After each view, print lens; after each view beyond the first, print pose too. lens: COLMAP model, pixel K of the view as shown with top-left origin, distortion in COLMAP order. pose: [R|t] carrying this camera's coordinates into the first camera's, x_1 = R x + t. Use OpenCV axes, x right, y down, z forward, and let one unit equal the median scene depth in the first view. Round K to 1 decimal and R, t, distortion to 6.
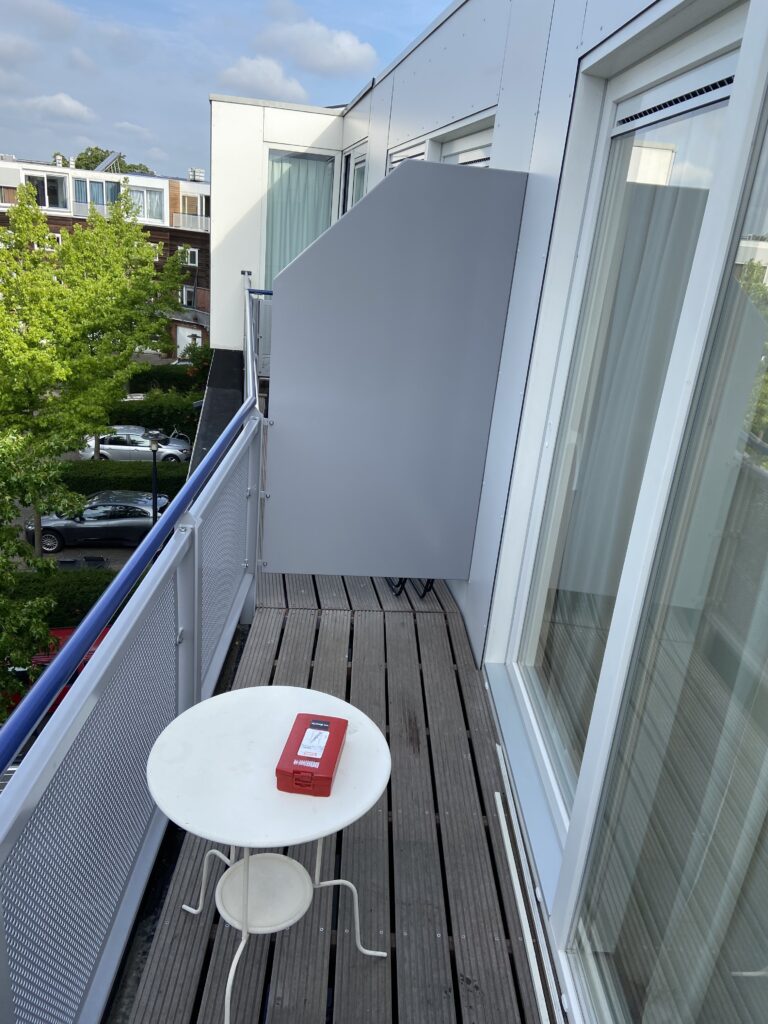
lens RADIAL K [[797.2, 0, 388.7], [0, 797.2, 515.5], [0, 0, 1]] dist [0.109002, -0.166195]
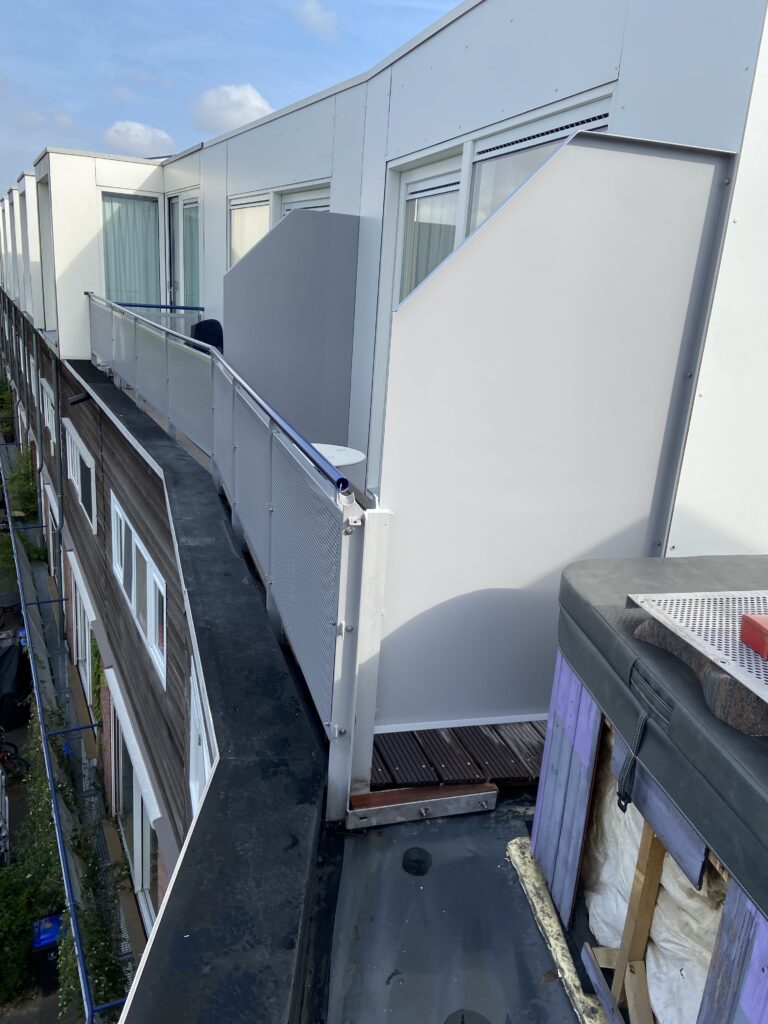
lens RADIAL K [[797.2, 0, 388.7], [0, 797.2, 515.5], [0, 0, 1]] dist [0.109002, -0.166195]
pose [[0.959791, -0.098982, 0.262686, -0.121373], [0.108754, 0.993805, -0.022889, 0.117190], [-0.258793, 0.050536, 0.964610, -0.291929]]
